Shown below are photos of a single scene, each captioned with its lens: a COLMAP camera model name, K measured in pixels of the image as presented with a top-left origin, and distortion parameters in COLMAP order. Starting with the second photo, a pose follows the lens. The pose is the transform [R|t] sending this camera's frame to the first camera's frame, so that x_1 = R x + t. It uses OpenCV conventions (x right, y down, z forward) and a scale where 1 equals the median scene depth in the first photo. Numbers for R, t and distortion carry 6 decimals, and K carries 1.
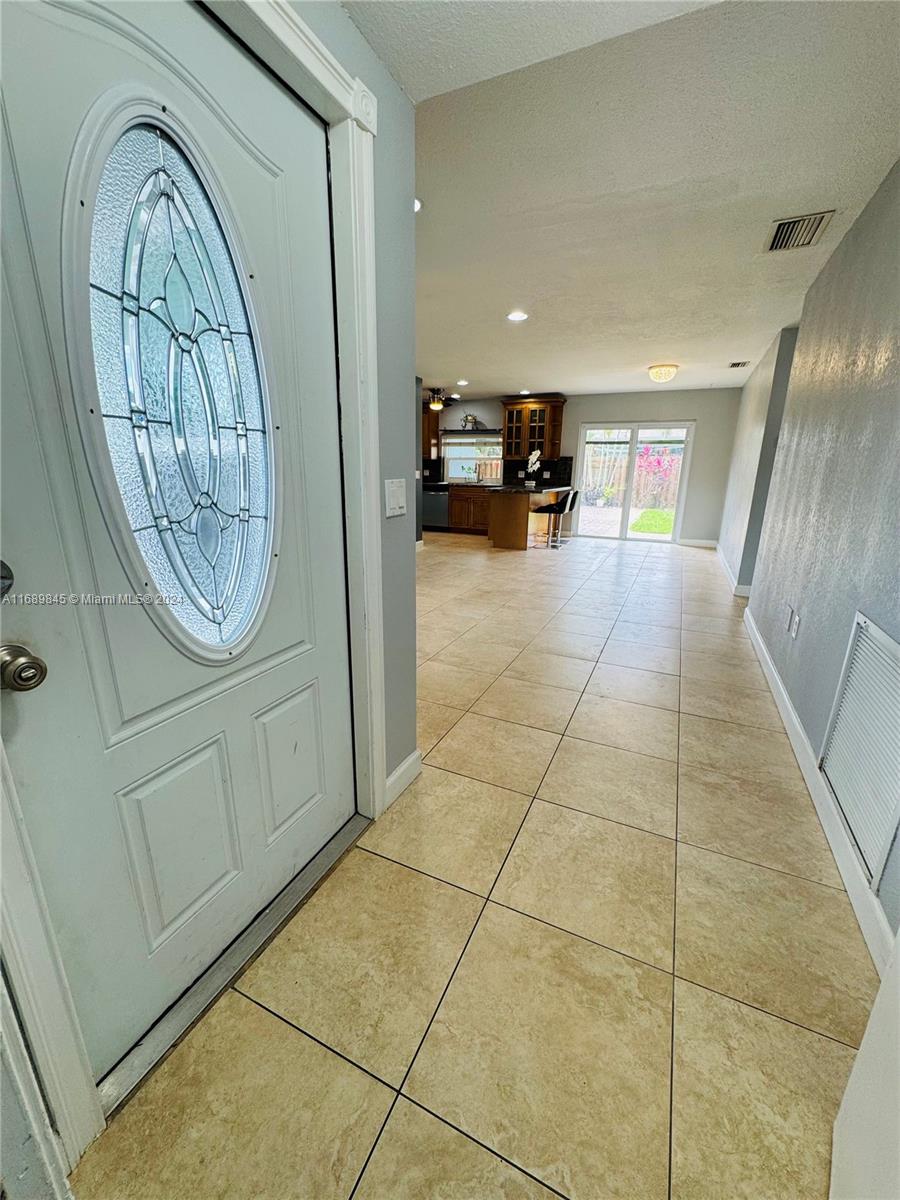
lens RADIAL K [[479.8, 0, 453.1], [0, 479.8, 601.3], [0, 0, 1]] dist [-0.000778, -0.000154]
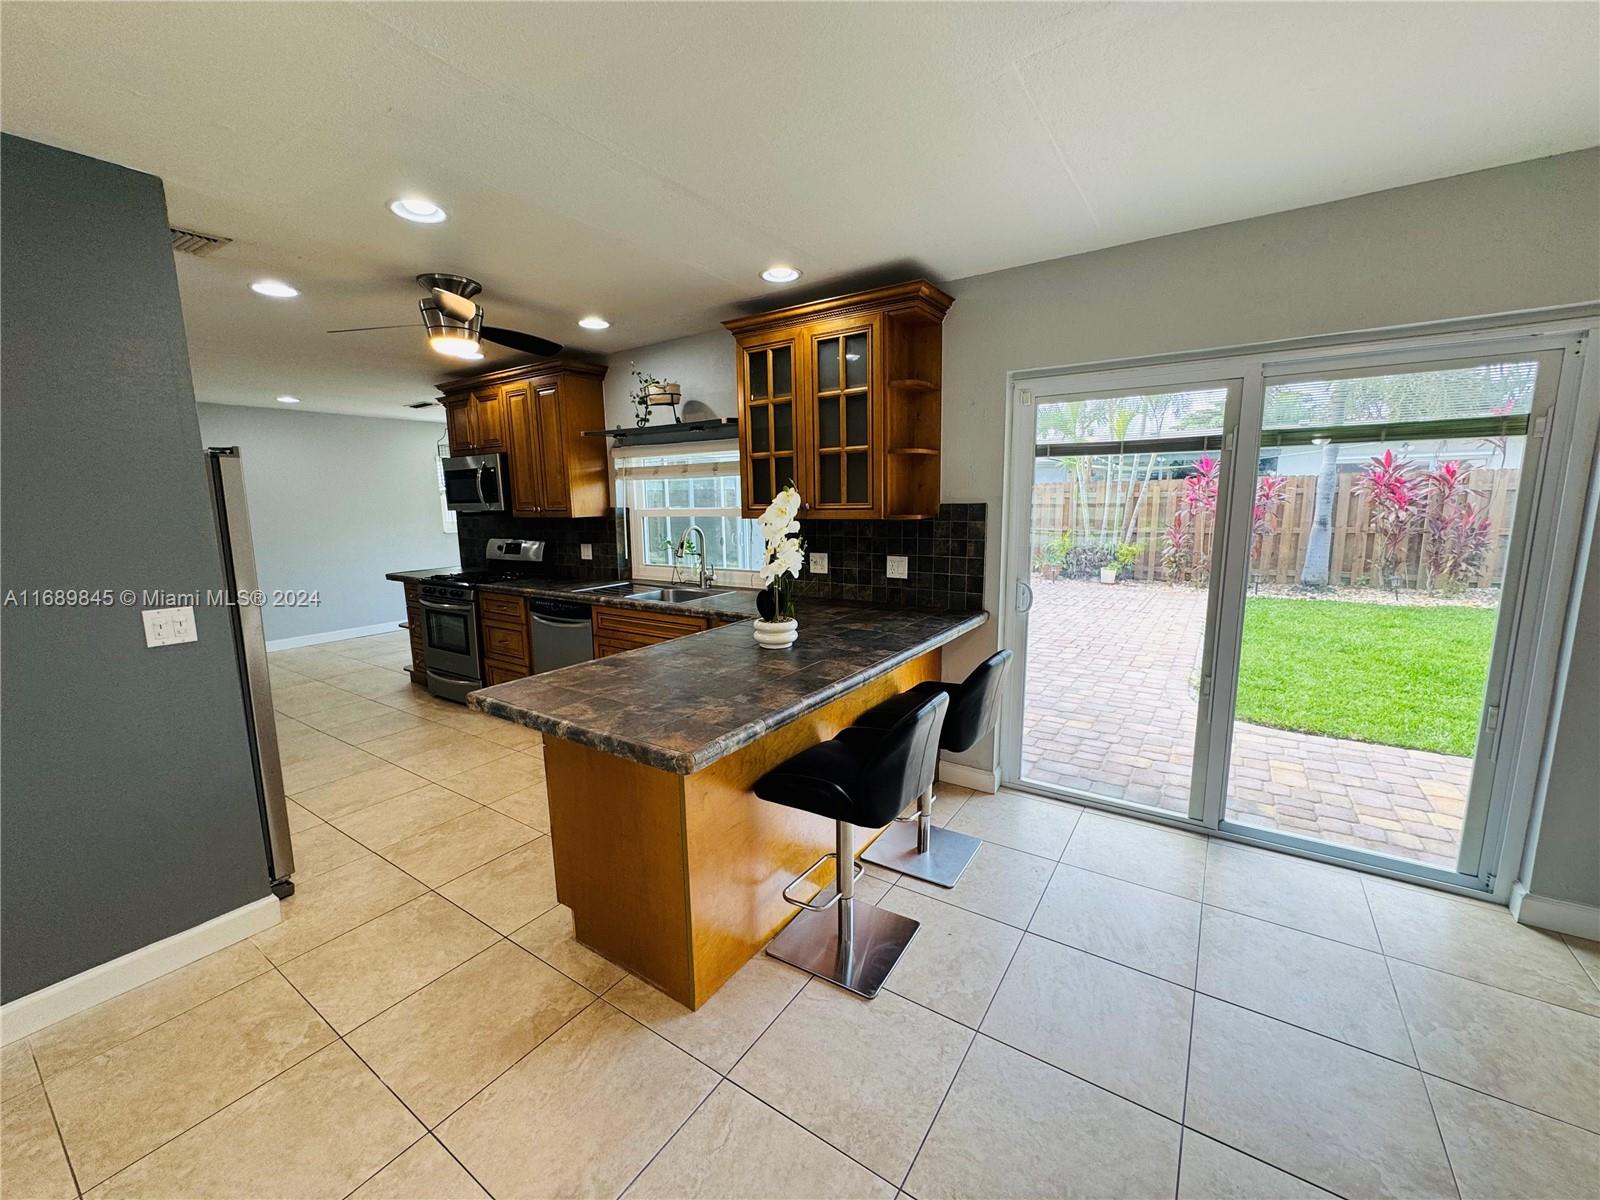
lens RADIAL K [[639.7, 0, 800.8], [0, 639.7, 597.7], [0, 0, 1]] dist [-0.000778, -0.000154]
pose [[0.987513, -0.004352, -0.157480, 0.204690], [-0.014156, 0.993124, -0.116212, -0.208366], [0.156903, 0.116990, 0.980660, 0.647136]]
